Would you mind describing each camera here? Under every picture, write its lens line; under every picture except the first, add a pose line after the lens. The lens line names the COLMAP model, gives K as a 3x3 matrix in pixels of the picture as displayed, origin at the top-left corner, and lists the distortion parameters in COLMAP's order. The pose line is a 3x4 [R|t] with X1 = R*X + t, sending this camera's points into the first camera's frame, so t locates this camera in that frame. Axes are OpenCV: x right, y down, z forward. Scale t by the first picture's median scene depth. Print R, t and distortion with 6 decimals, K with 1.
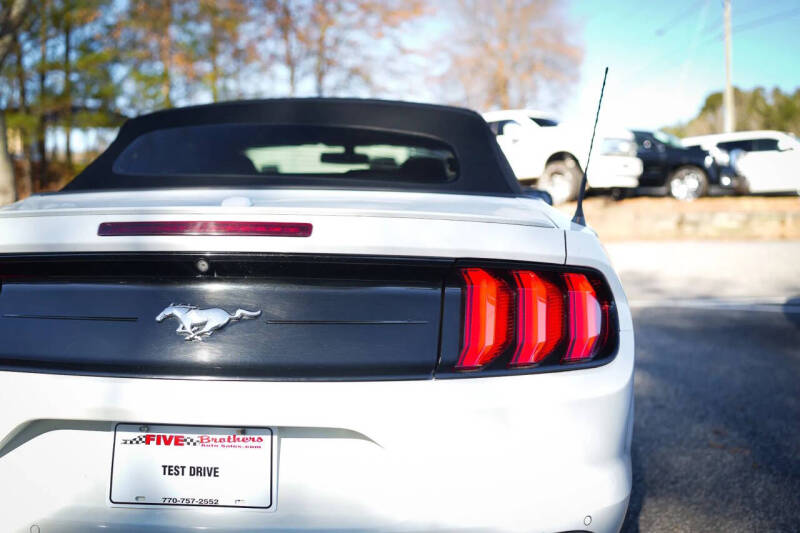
lens RADIAL K [[769.0, 0, 397.4], [0, 769.0, 266.6], [0, 0, 1]] dist [-0.168318, 0.240334]
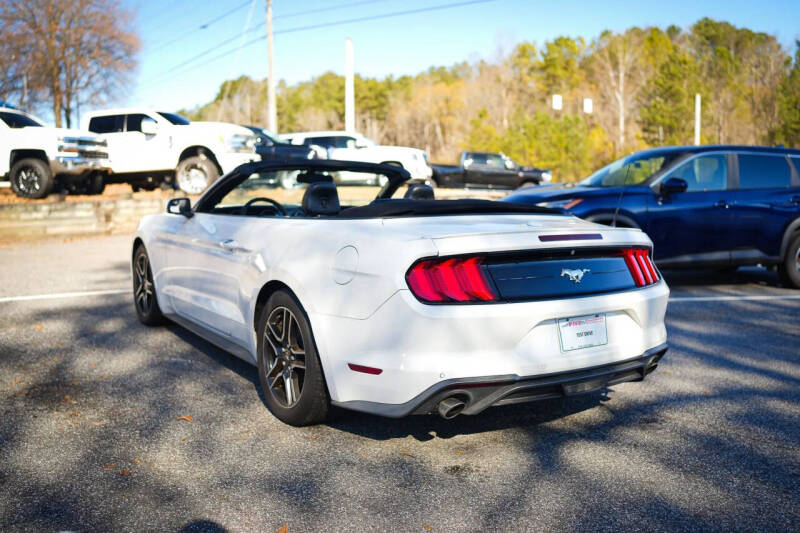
lens RADIAL K [[771.3, 0, 400.0], [0, 771.3, 266.5], [0, 0, 1]] dist [-0.184395, 0.240218]
pose [[0.804069, -0.061424, 0.591354, -0.918936], [0.046820, 0.998102, 0.040012, -0.034173], [-0.592689, -0.004485, 0.805419, -0.277940]]
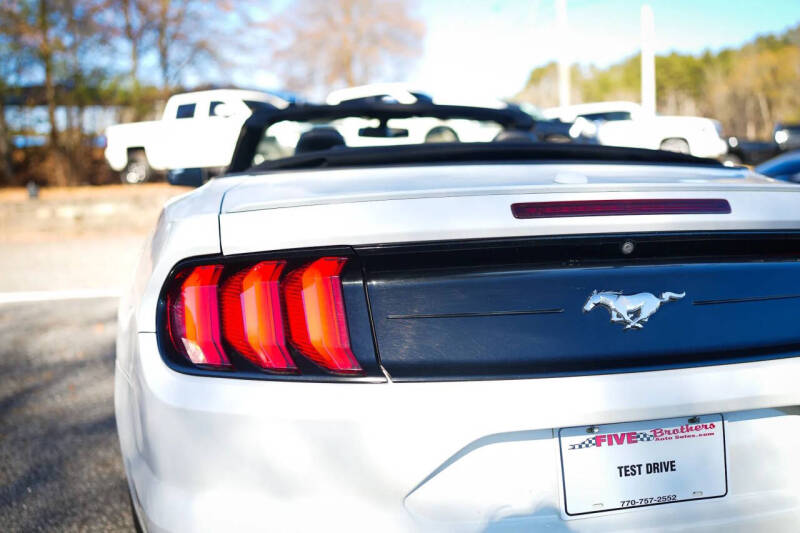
lens RADIAL K [[769.0, 0, 397.4], [0, 769.0, 266.6], [0, 0, 1]] dist [-0.168318, 0.240334]
pose [[0.974656, -0.050823, 0.217858, -0.310215], [0.043870, 0.998365, 0.036637, -0.010179], [-0.219363, -0.026151, 0.975293, 0.069058]]
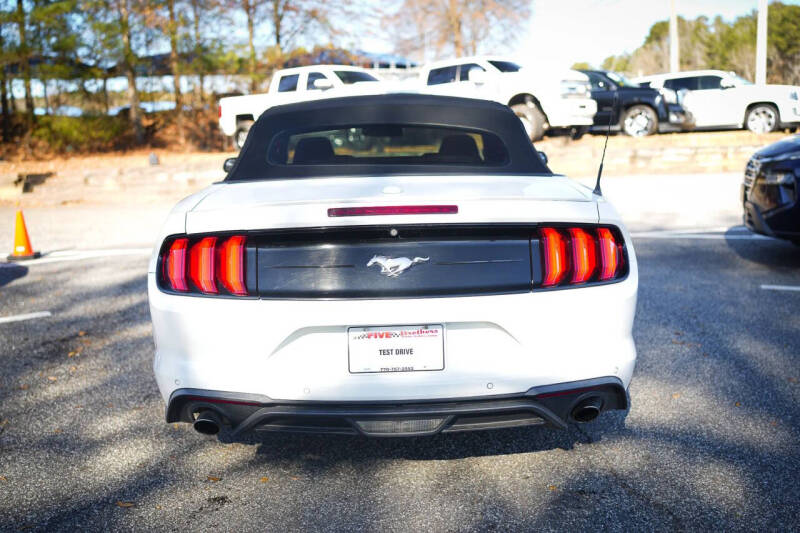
lens RADIAL K [[770.4, 0, 396.8], [0, 770.4, 264.1], [0, 0, 1]] dist [-0.185092, 0.252044]
pose [[0.997367, -0.040146, 0.060388, -0.150967], [0.035165, 0.996062, 0.081389, -0.029902], [-0.063417, -0.079051, 0.994851, -0.301559]]
